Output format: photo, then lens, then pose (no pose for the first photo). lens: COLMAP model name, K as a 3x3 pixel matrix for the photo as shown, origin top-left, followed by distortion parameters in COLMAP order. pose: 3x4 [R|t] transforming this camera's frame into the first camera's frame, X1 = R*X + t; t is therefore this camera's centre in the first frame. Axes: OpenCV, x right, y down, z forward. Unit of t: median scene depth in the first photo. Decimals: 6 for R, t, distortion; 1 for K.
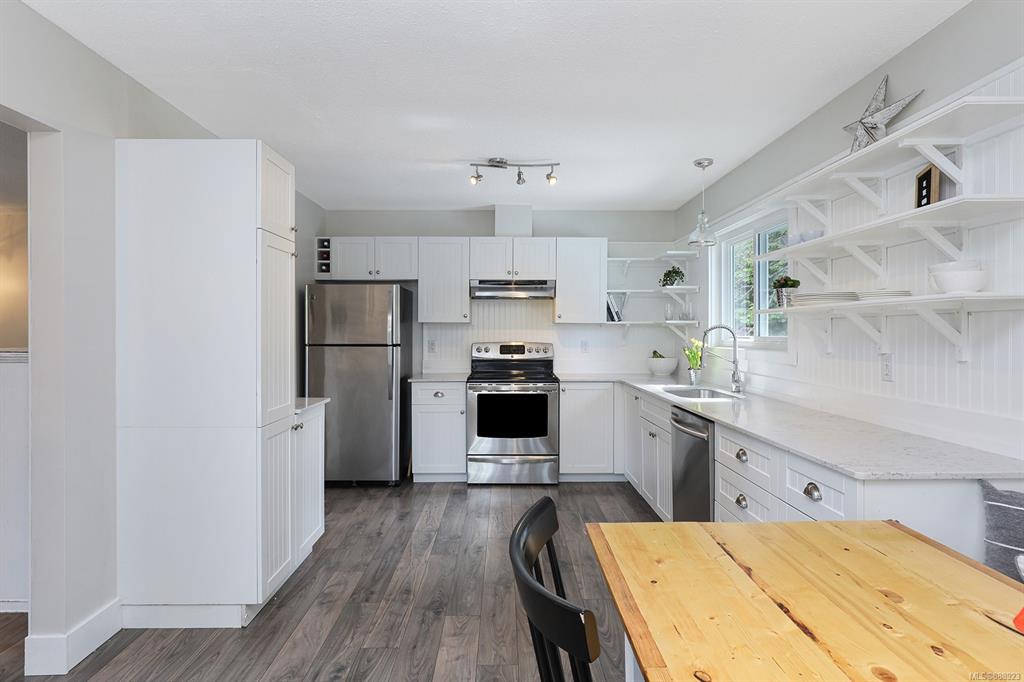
lens RADIAL K [[542.7, 0, 510.0], [0, 542.7, 334.9], [0, 0, 1]] dist [-0.001174, -0.000722]
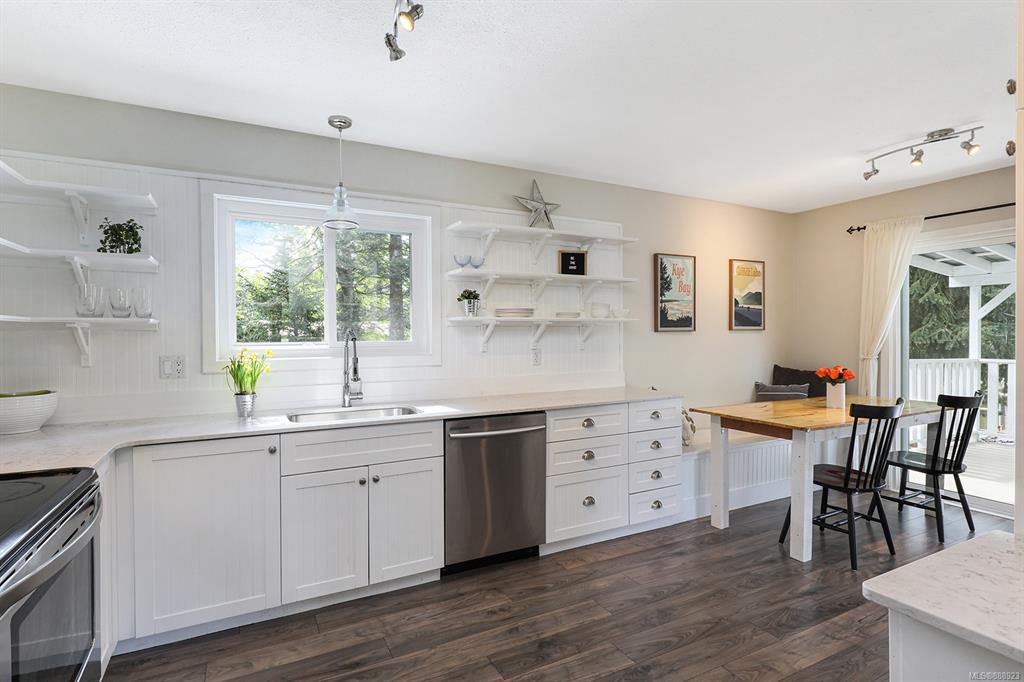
lens RADIAL K [[506.8, 0, 508.8], [0, 506.8, 344.8], [0, 0, 1]] dist [-0.003167, 0.000059]
pose [[-0.444958, -0.020824, 0.895309, -0.367967], [0.009003, 0.999575, 0.027724, -0.012115], [-0.895506, 0.020396, -0.444582, 0.988630]]
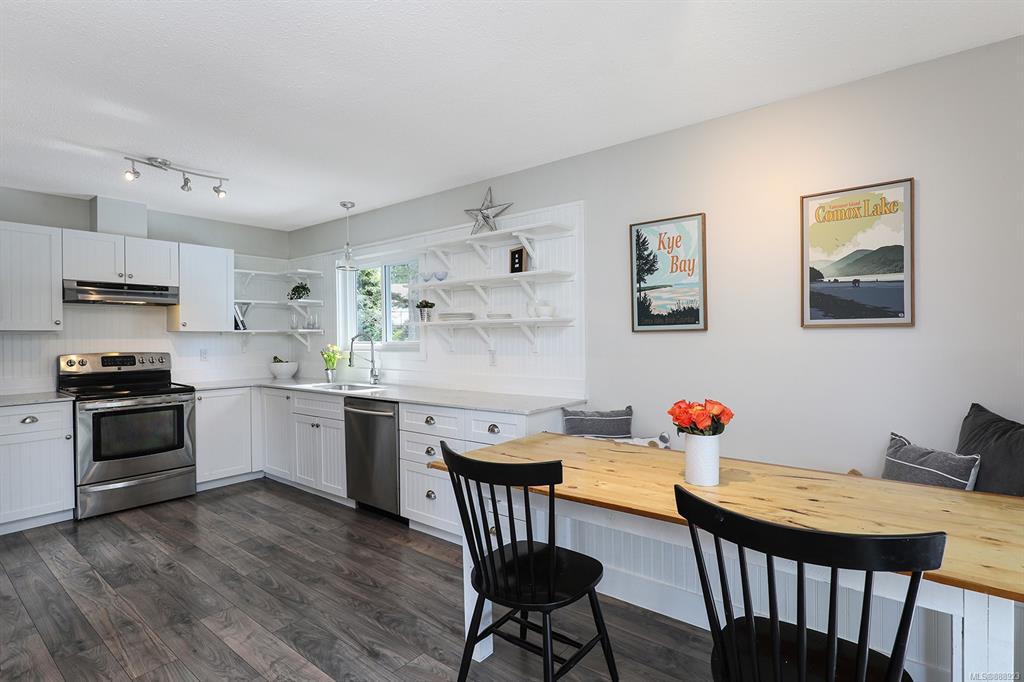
lens RADIAL K [[506.8, 0, 508.8], [0, 506.8, 344.8], [0, 0, 1]] dist [-0.003167, 0.000059]
pose [[0.635864, -0.019635, 0.771551, -0.281575], [0.014831, 0.999803, 0.013221, -0.001277], [-0.771659, 0.003036, 0.636030, -0.031641]]
